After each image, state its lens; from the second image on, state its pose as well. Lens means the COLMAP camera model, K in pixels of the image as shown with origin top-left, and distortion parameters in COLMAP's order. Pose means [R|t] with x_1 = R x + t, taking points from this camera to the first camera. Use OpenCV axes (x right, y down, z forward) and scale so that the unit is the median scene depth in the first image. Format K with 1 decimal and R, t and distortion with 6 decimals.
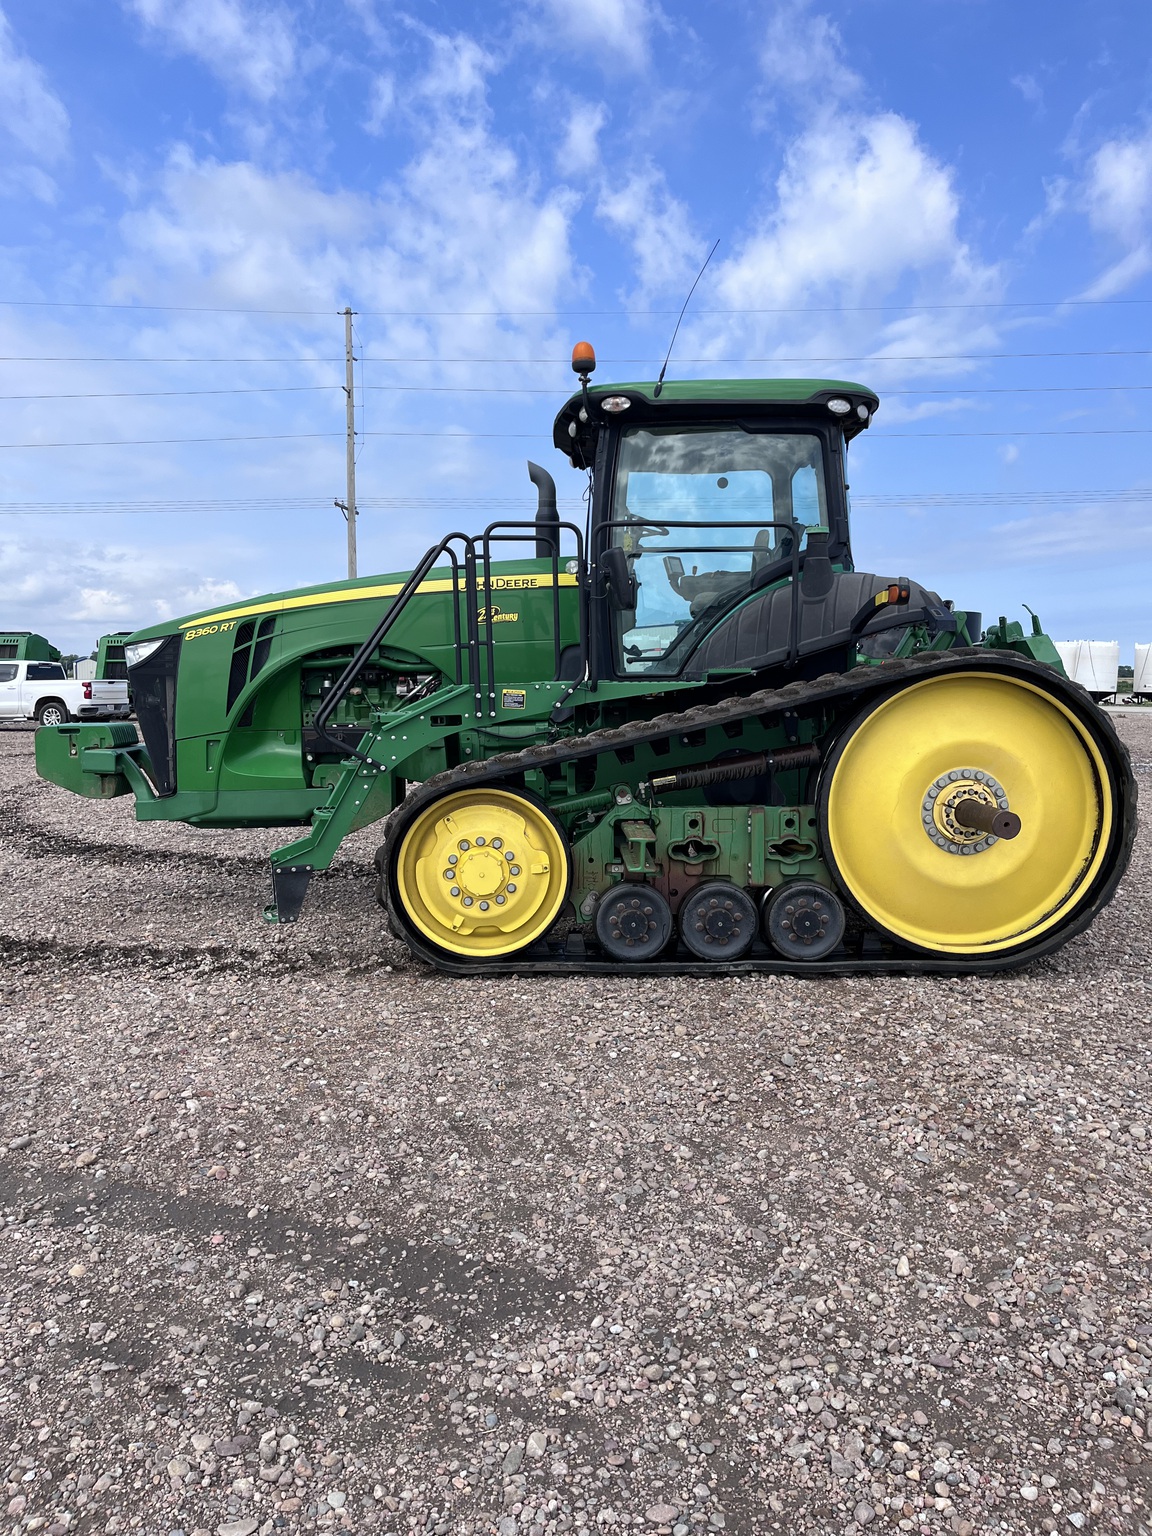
lens RADIAL K [[1167.1, 0, 562.4], [0, 1167.1, 770.6], [0, 0, 1]] dist [0.046489, -0.066211]
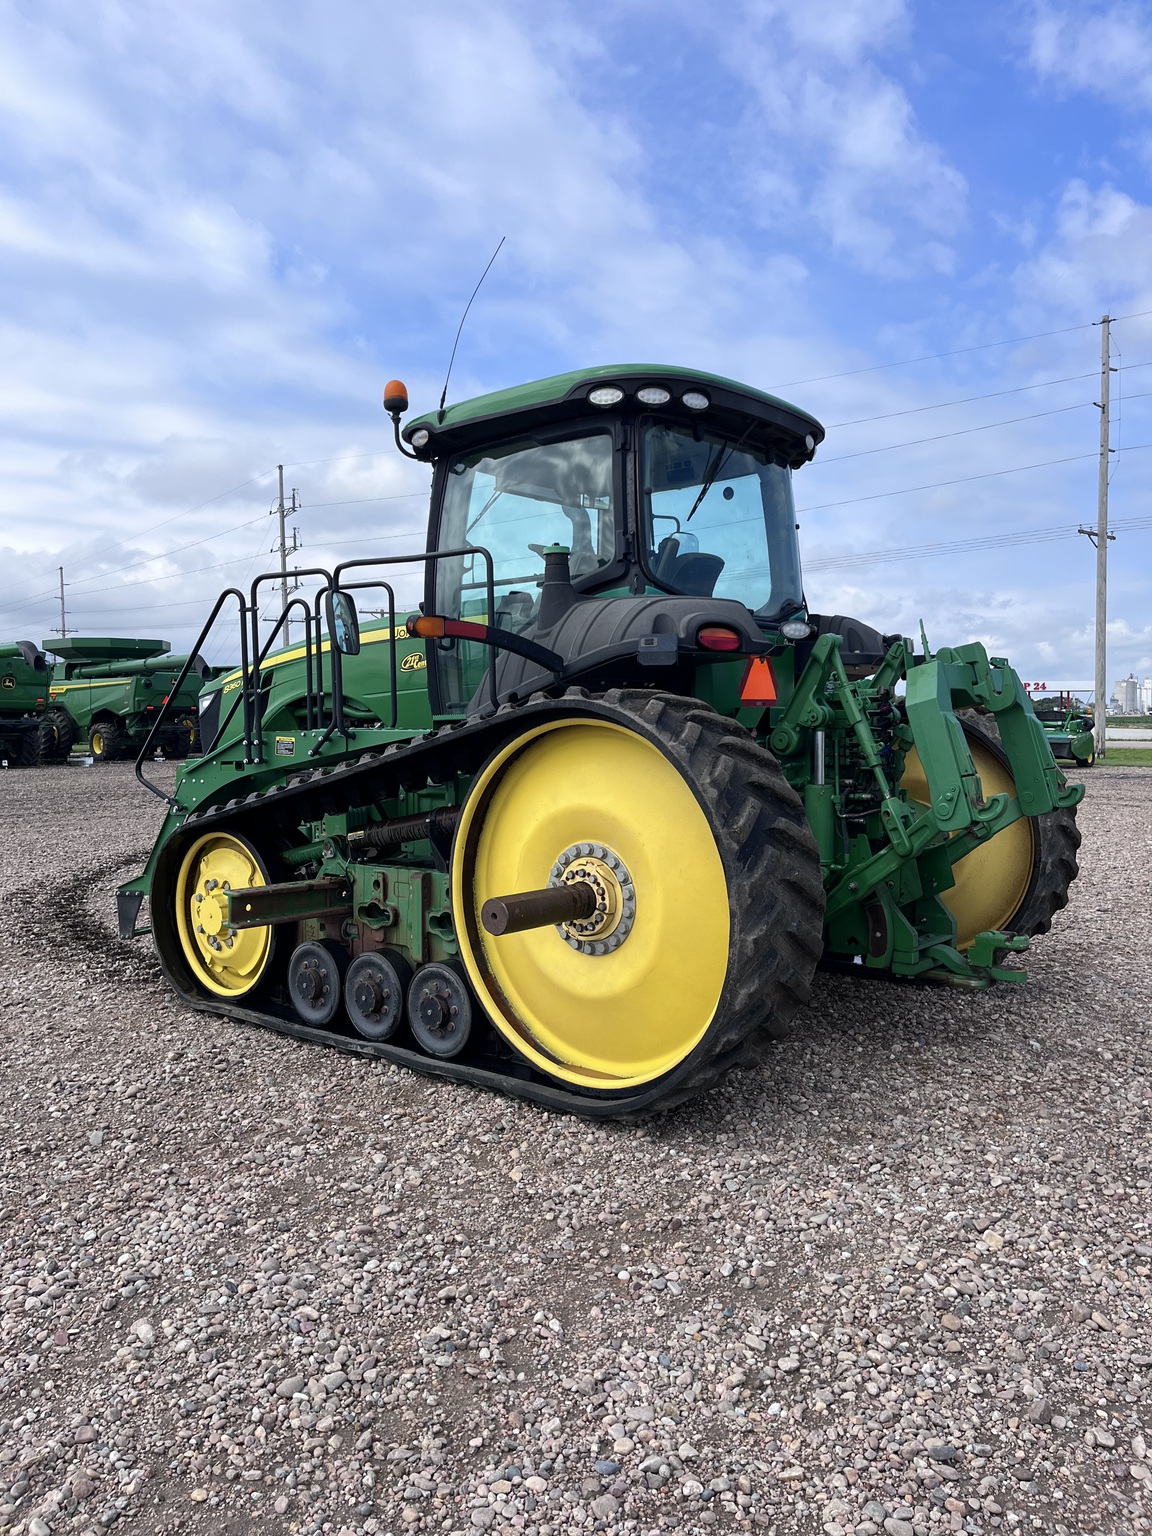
lens RADIAL K [[1167.1, 0, 560.0], [0, 1167.1, 761.5], [0, 0, 1]] dist [0.046489, -0.066211]
pose [[0.749667, 0.017406, -0.661587, 0.109985], [-0.047389, 0.998500, -0.027428, -0.004295], [0.660117, 0.051913, 0.749367, 0.054300]]
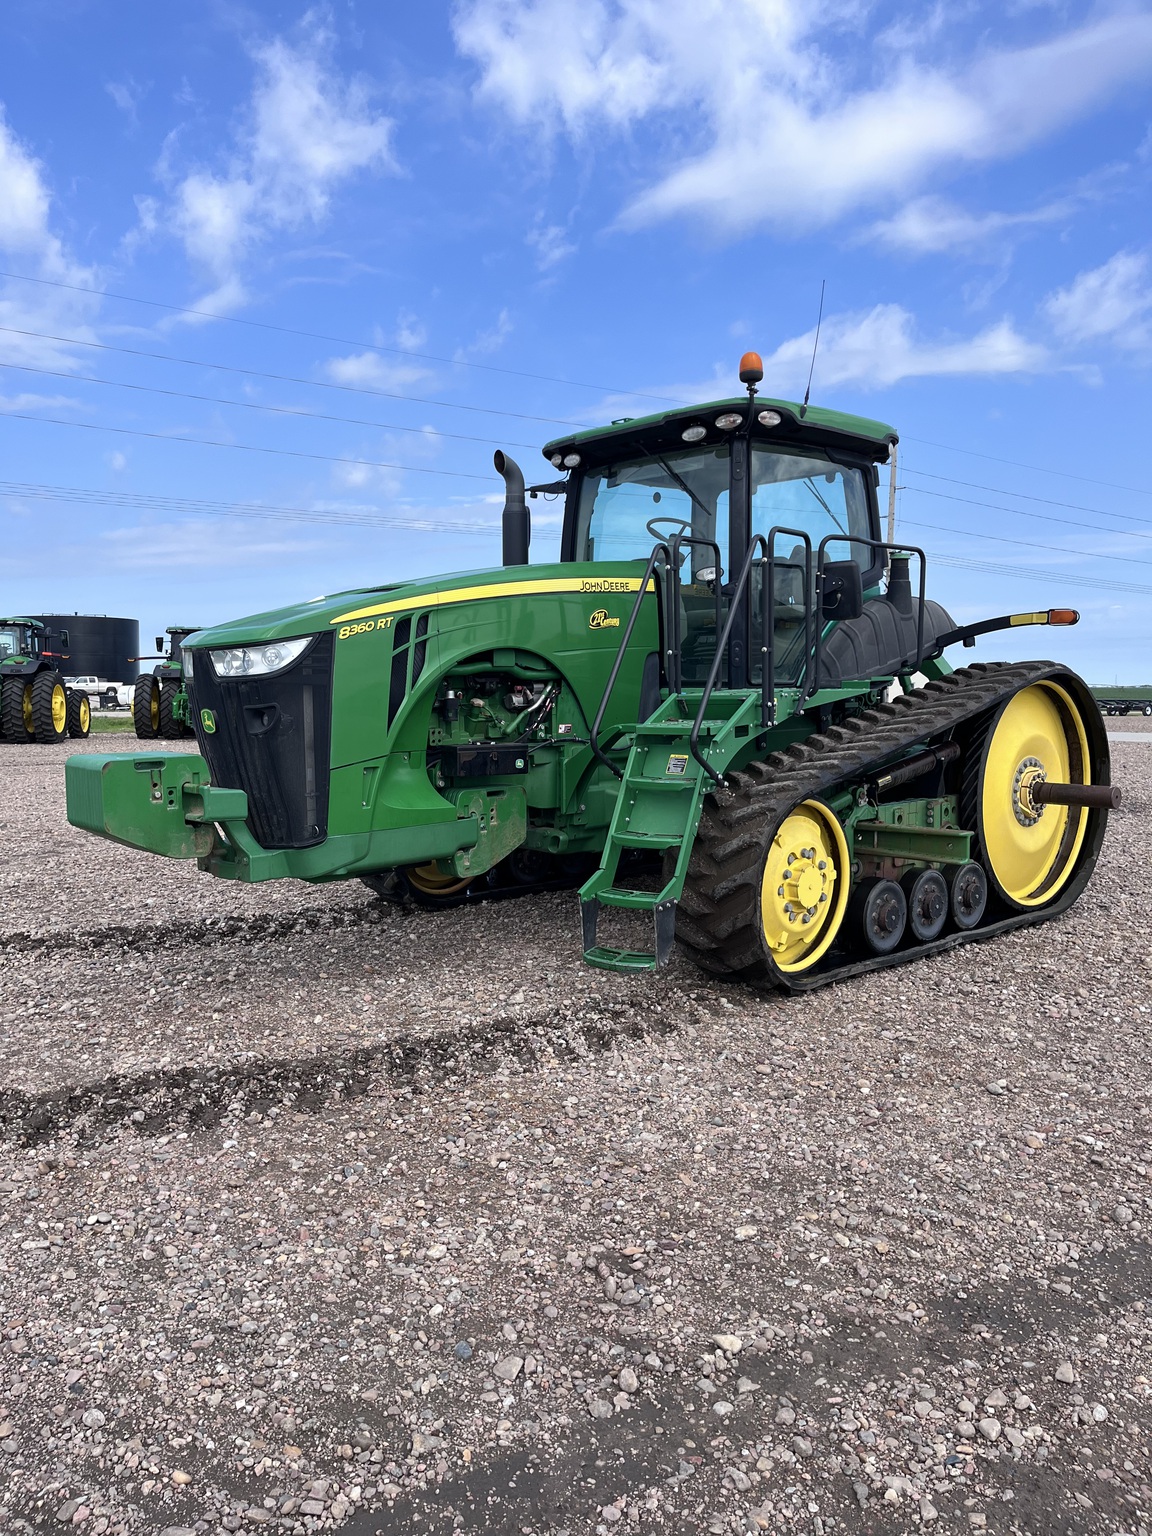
lens RADIAL K [[1167.1, 0, 568.8], [0, 1167.1, 775.4], [0, 0, 1]] dist [0.046489, -0.066211]
pose [[0.752826, -0.053689, 0.656026, -0.111468], [0.055253, 0.998305, 0.018294, -0.004306], [-0.655896, 0.022475, 0.754516, 0.050444]]
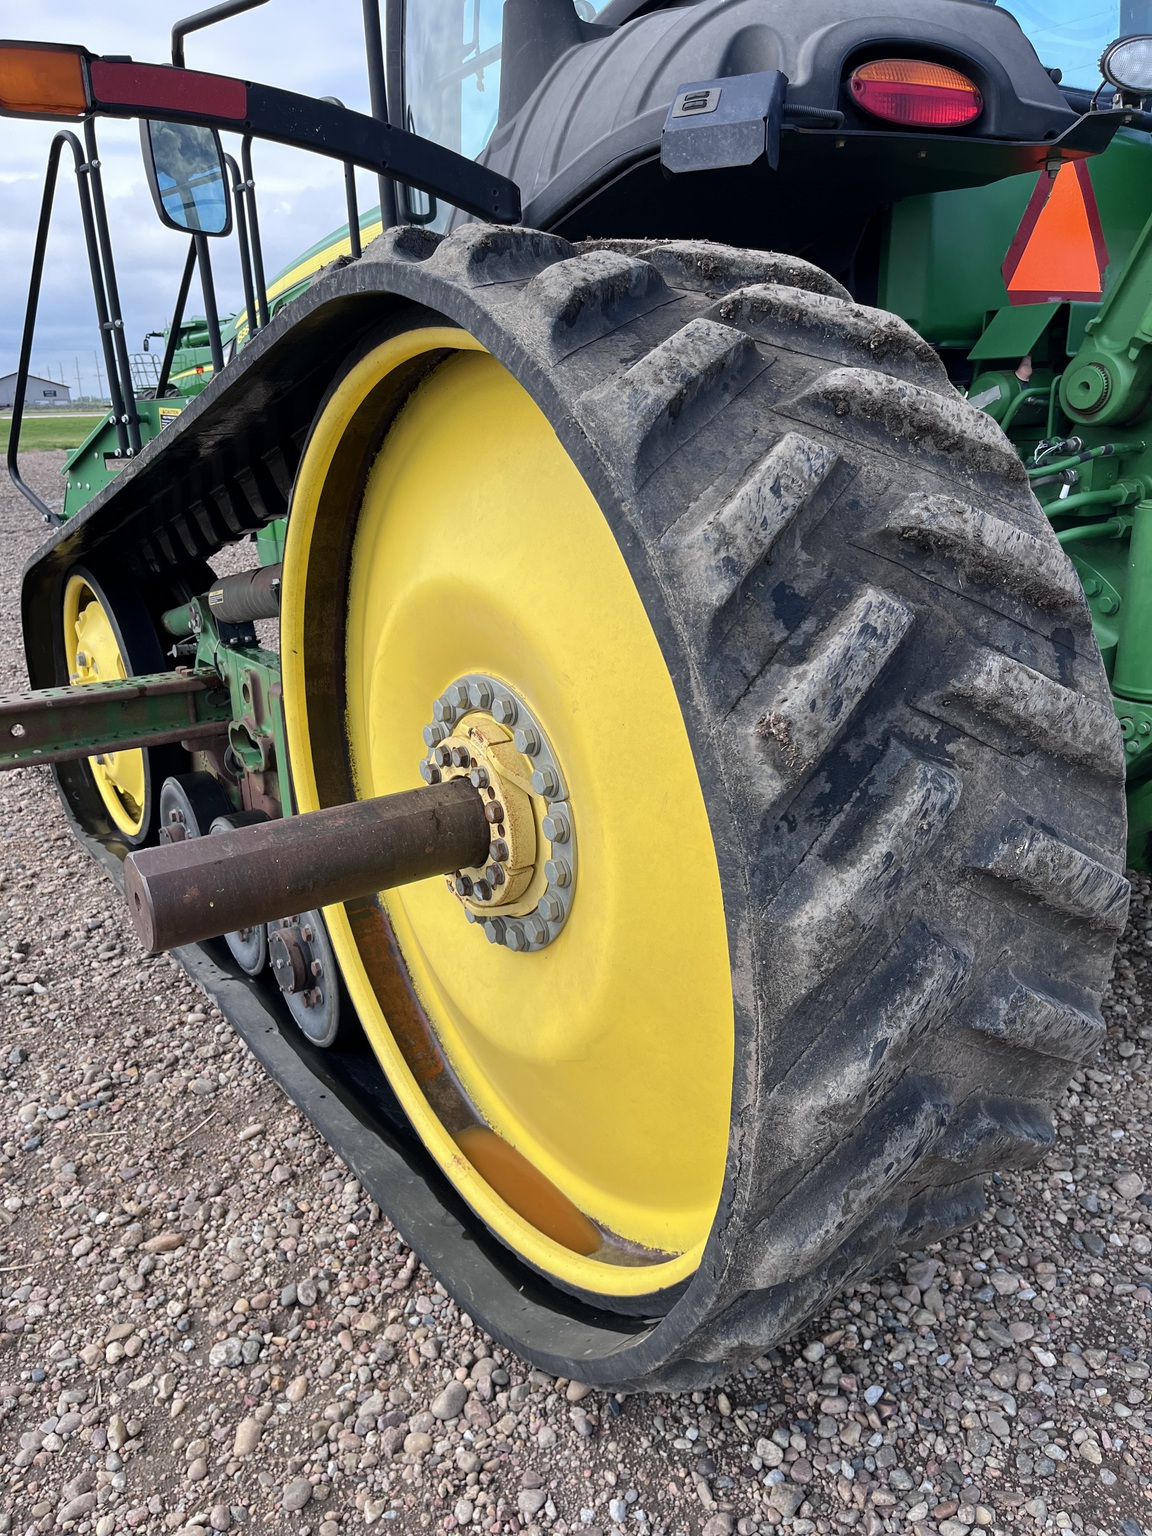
lens RADIAL K [[1167.1, 0, 569.3], [0, 1167.1, 775.1], [0, 0, 1]] dist [0.046489, -0.066211]
pose [[0.550181, 0.238893, -0.800145, 0.077892], [-0.035583, 0.964041, 0.263360, -0.007435], [0.834287, -0.116424, 0.538897, 0.114436]]
